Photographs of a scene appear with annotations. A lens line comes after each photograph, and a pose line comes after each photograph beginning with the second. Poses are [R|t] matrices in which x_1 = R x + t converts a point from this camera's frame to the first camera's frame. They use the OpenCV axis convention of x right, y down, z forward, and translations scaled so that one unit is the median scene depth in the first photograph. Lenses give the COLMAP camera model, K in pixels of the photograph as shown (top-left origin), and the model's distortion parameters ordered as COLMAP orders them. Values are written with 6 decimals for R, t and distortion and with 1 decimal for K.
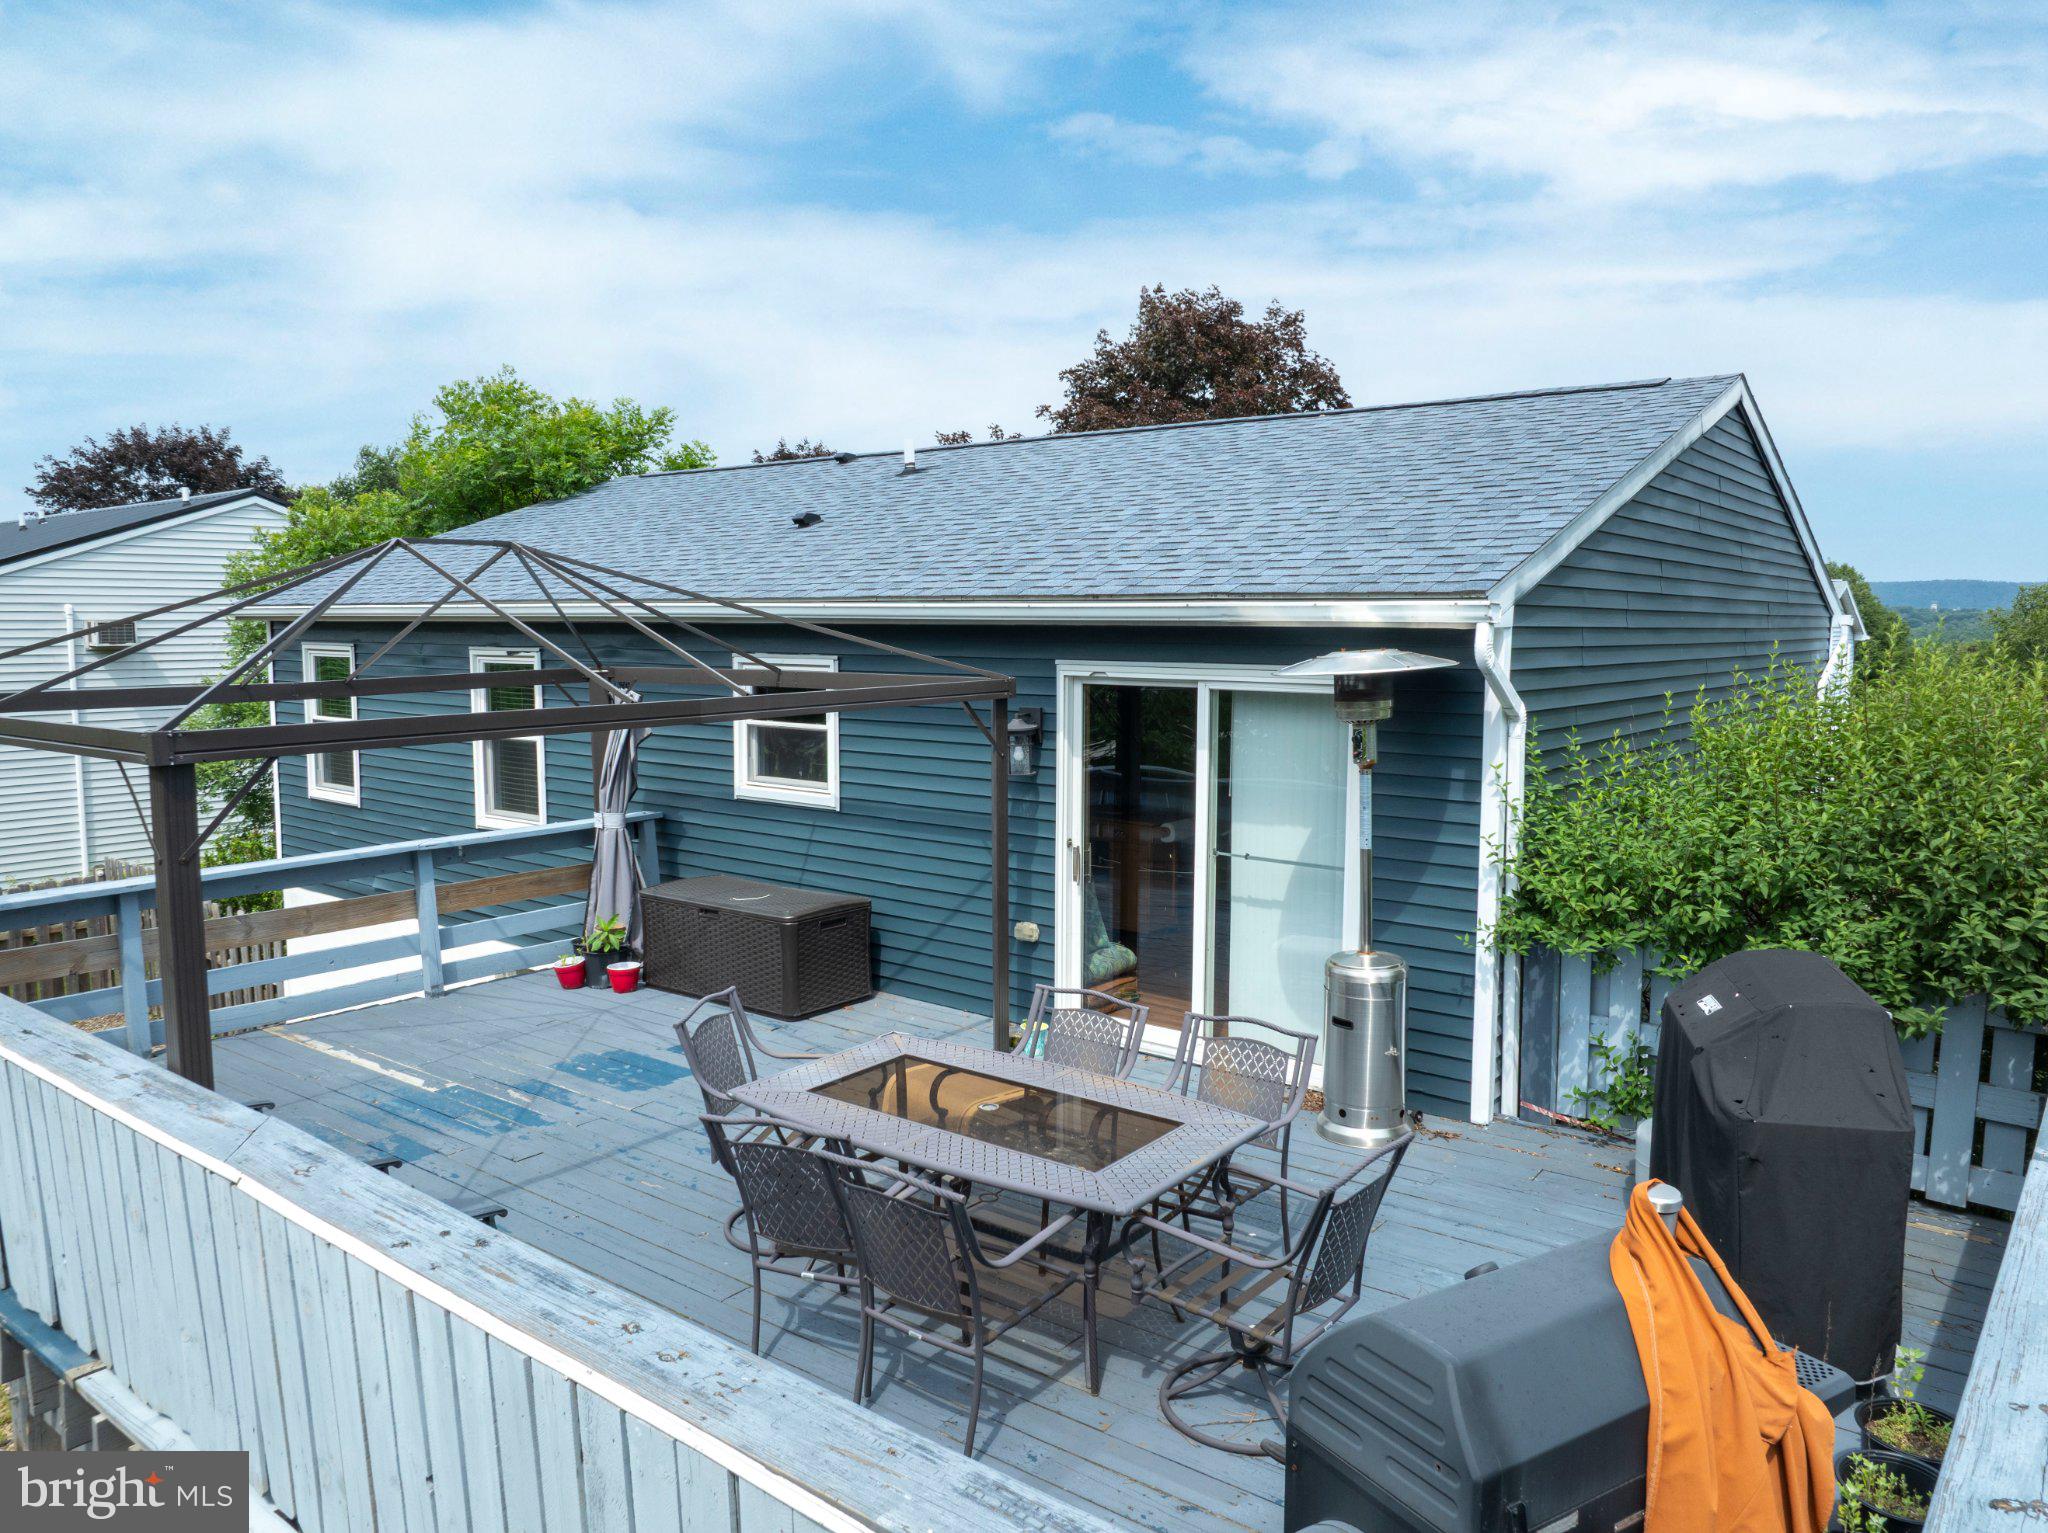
lens RADIAL K [[1439.2, 0, 1048.7], [0, 1439.2, 768.3], [0, 0, 1]] dist [-0.042743, -0.000629]
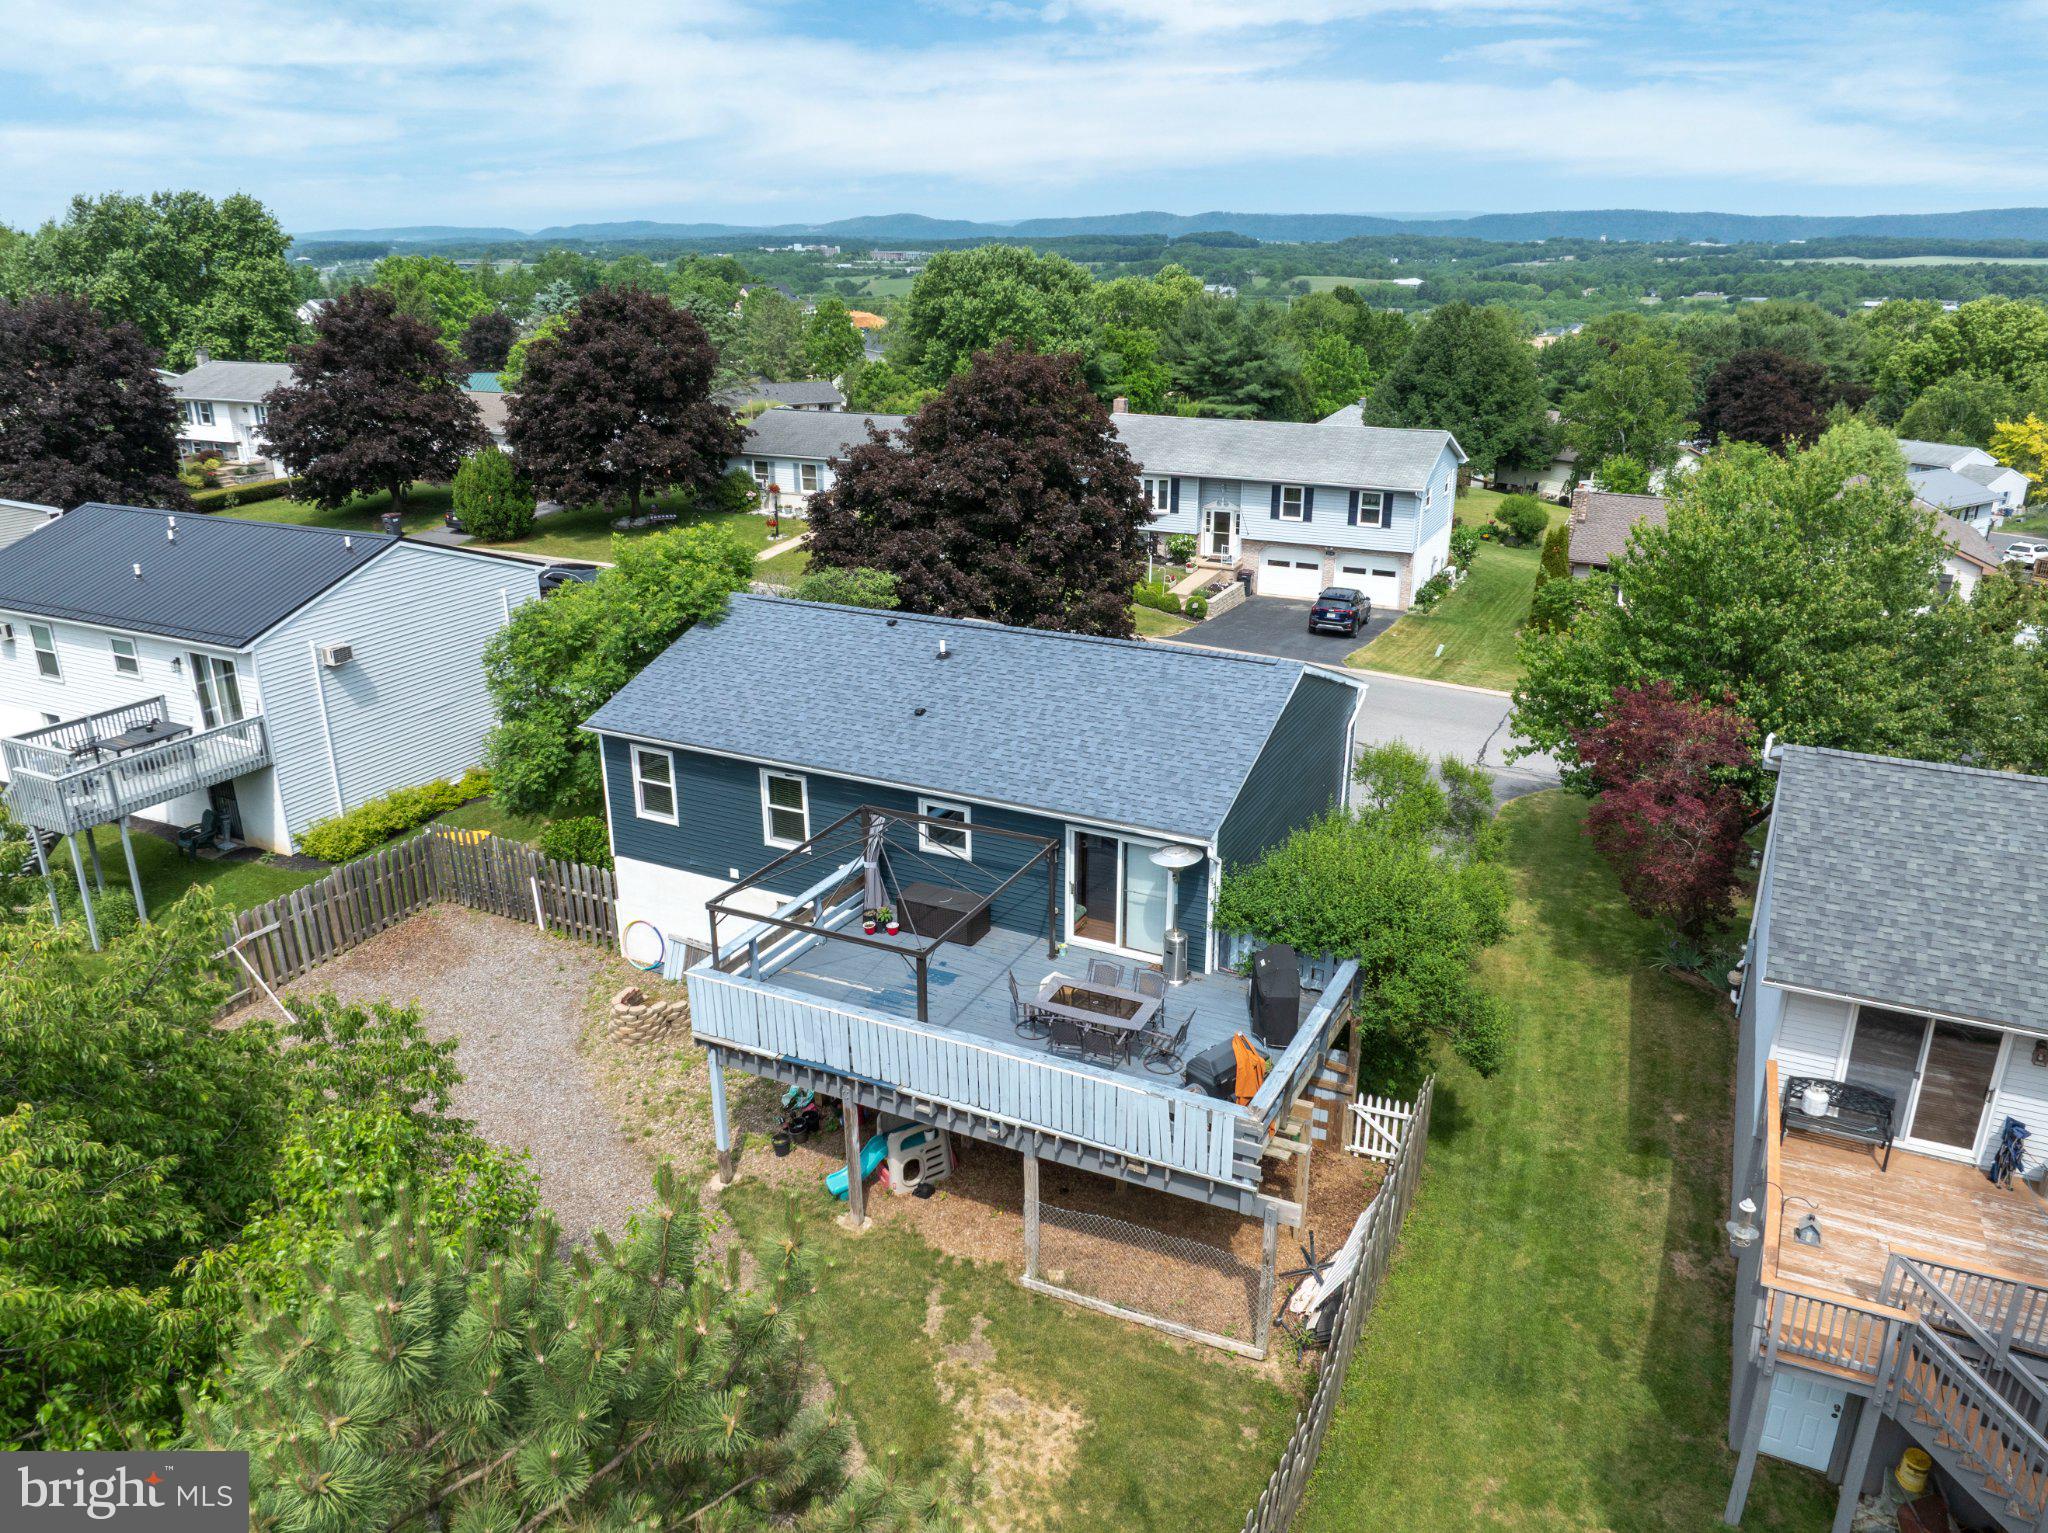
lens RADIAL K [[1432.3, 0, 1024.0], [0, 1432.3, 766.5], [0, 0, 1]] dist [-0.030148, -0.002069]
pose [[0.982107, -0.072782, 0.173688, -0.682988], [0.028457, 0.969062, 0.245170, -1.078418], [-0.186159, -0.235840, 0.953795, -2.049372]]
